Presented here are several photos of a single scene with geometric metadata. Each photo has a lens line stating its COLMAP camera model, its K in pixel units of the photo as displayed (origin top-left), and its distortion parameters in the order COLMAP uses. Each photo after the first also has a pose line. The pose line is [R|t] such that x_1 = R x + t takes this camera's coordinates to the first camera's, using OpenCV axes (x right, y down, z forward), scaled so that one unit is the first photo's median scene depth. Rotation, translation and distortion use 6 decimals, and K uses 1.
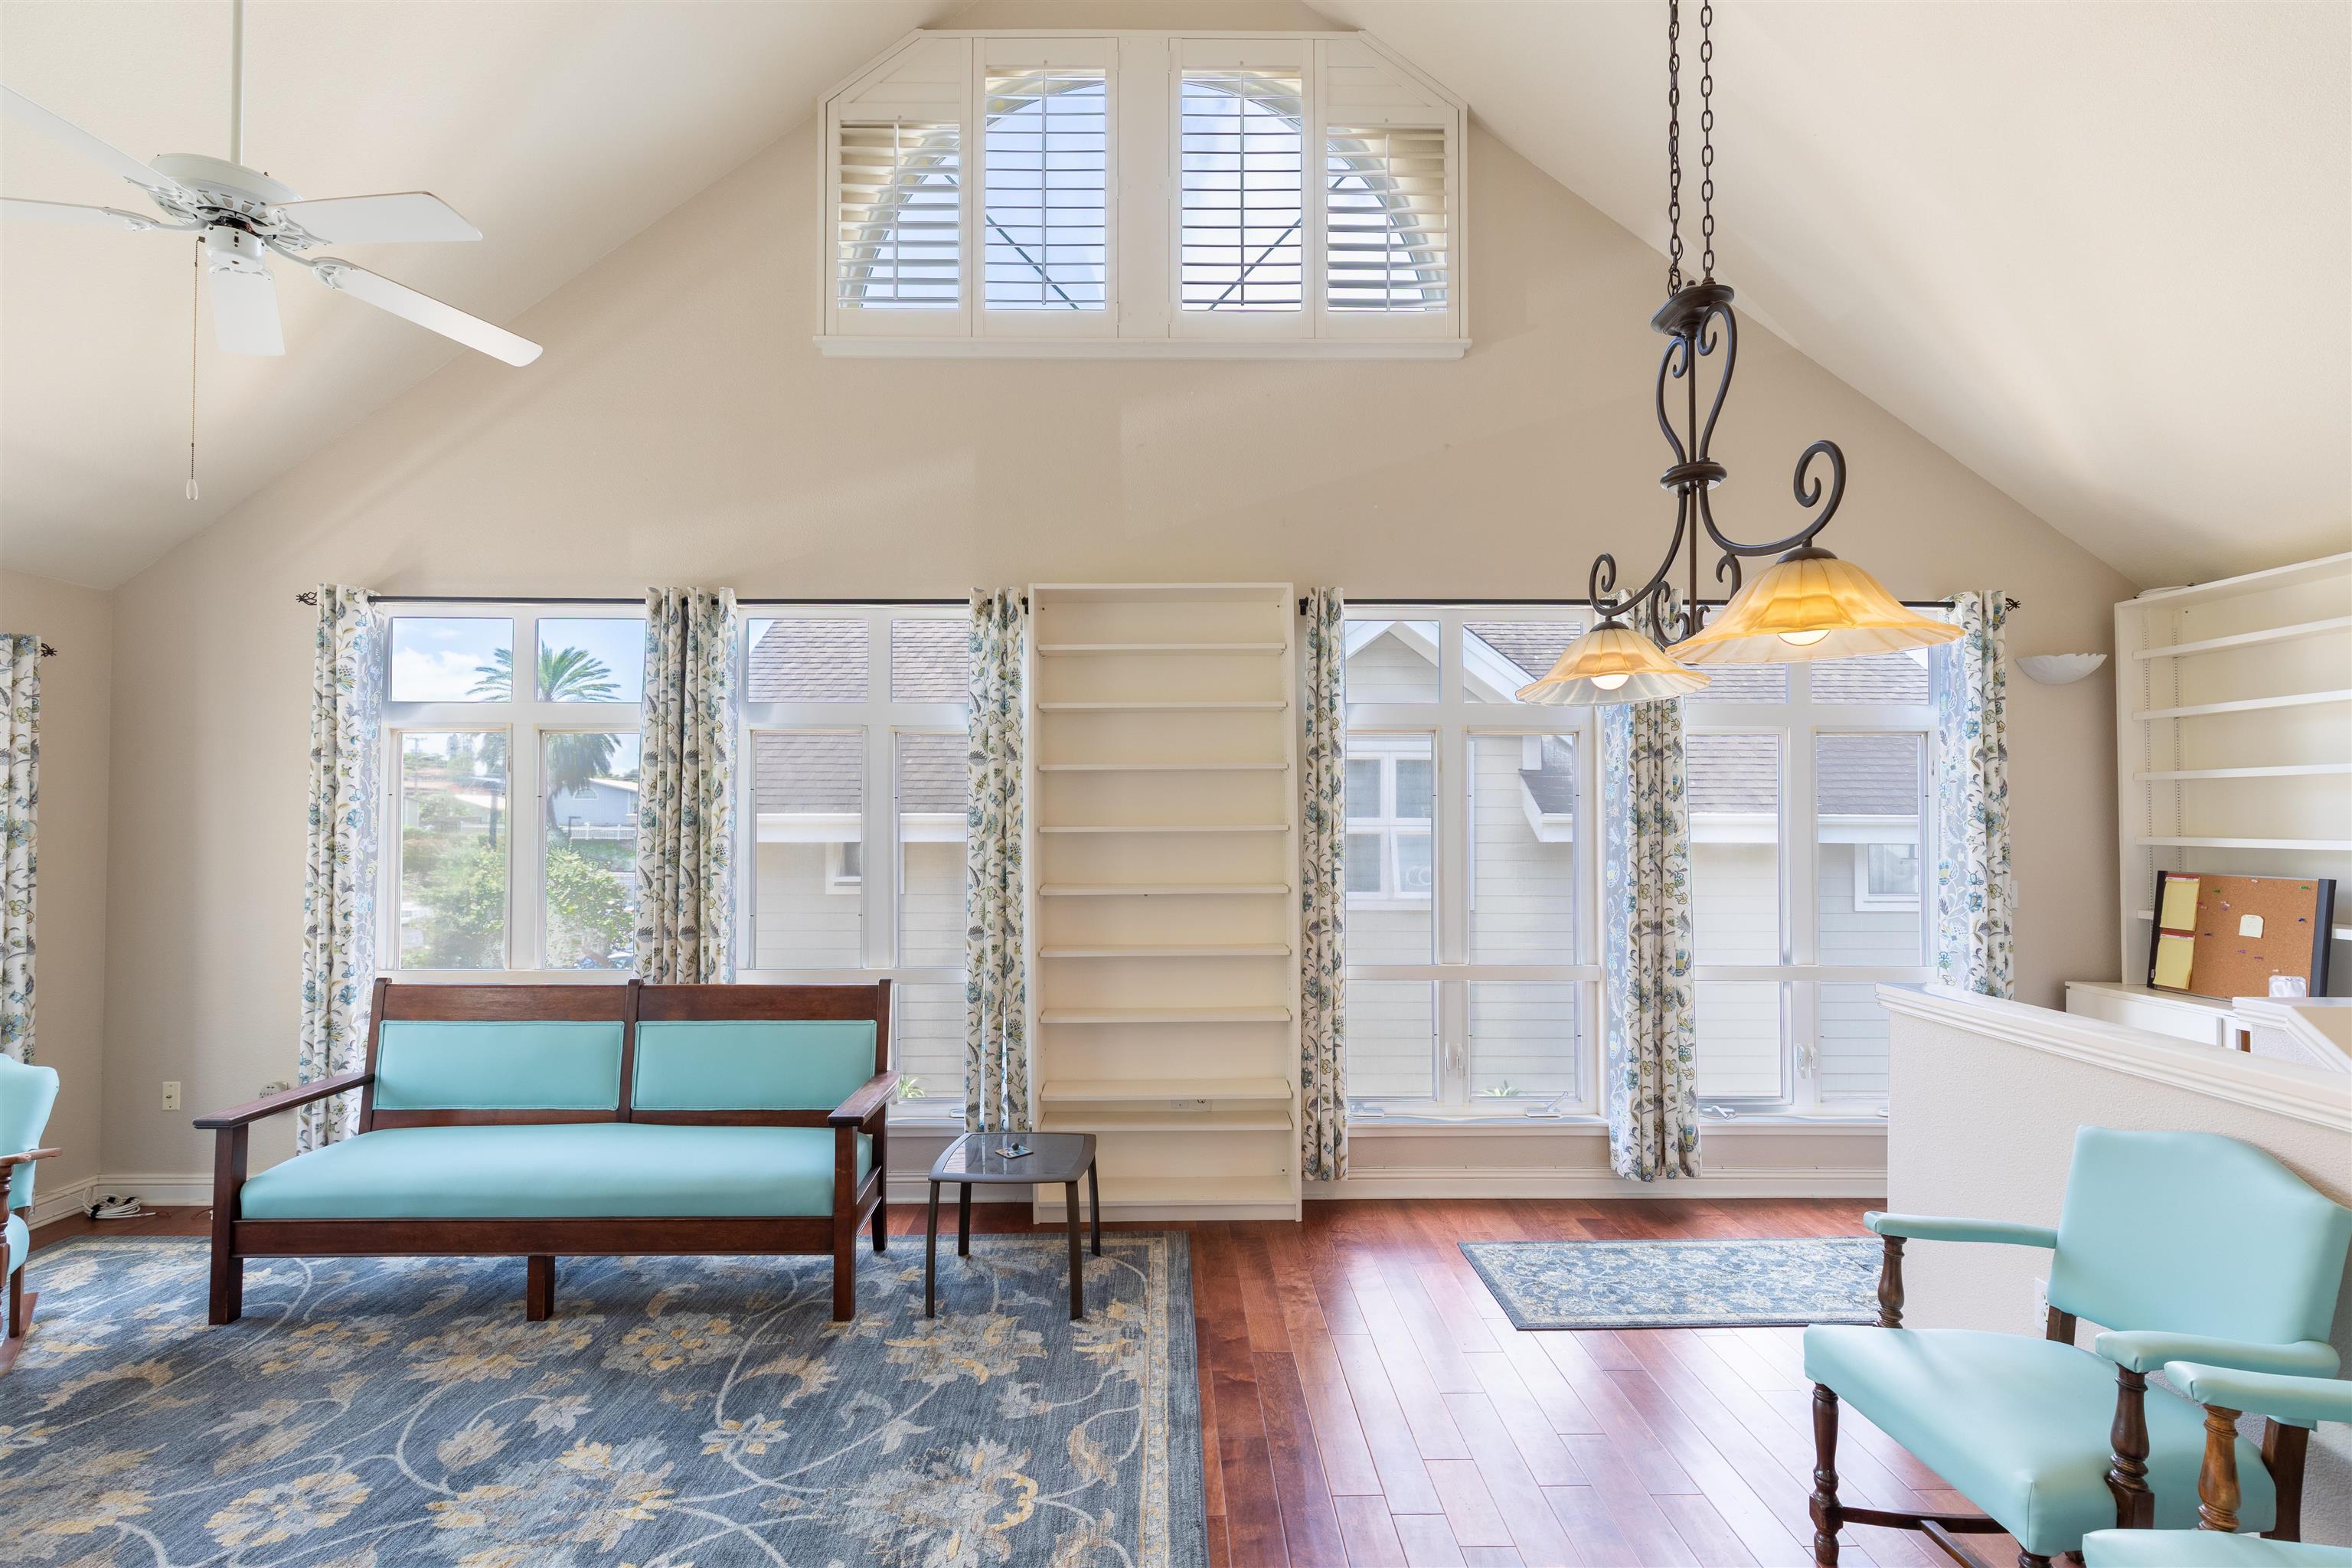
lens RADIAL K [[1107.4, 0, 1147.5], [0, 1107.4, 796.8], [0, 0, 1]] dist [0.009928, -0.000935]
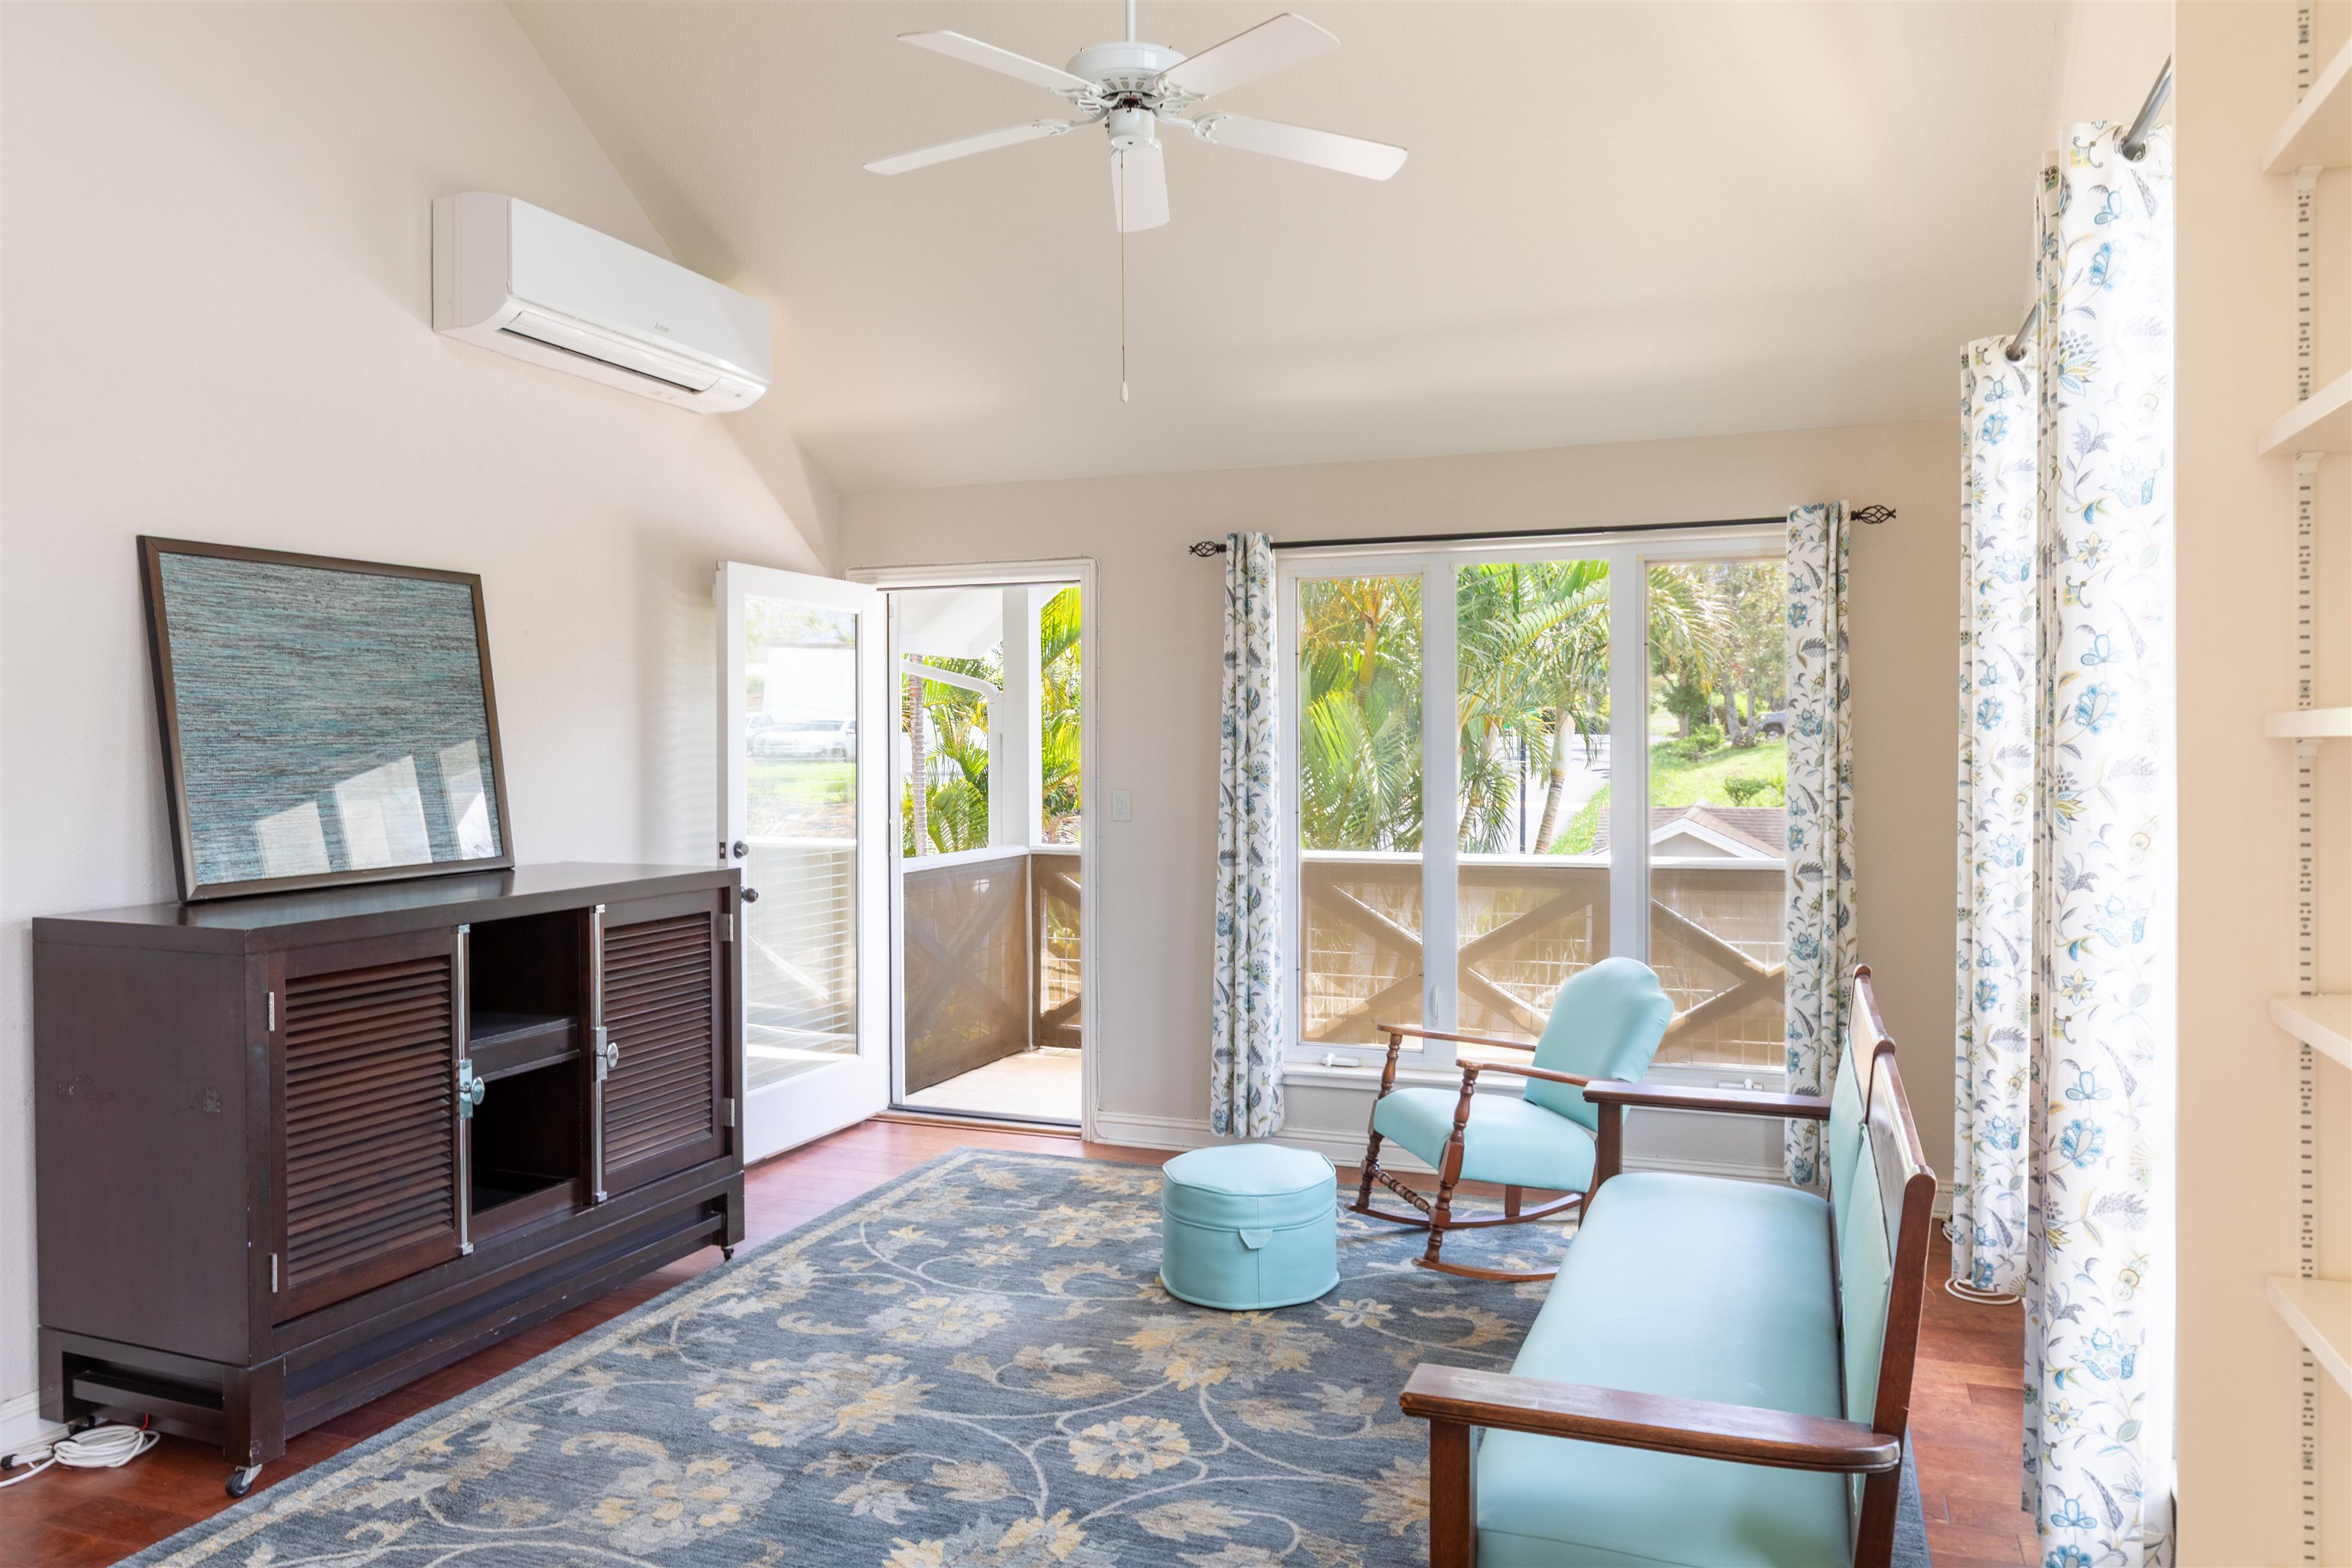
lens RADIAL K [[1593.6, 0, 1213.9], [0, 1593.6, 751.2], [0, 0, 1]] dist [-0.000449, -0.001217]
pose [[-0.346673, 0.008871, -0.937944, 0.294633], [0.024284, 0.999705, 0.000479, 0.032064], [0.937672, -0.022610, -0.346786, 0.979847]]
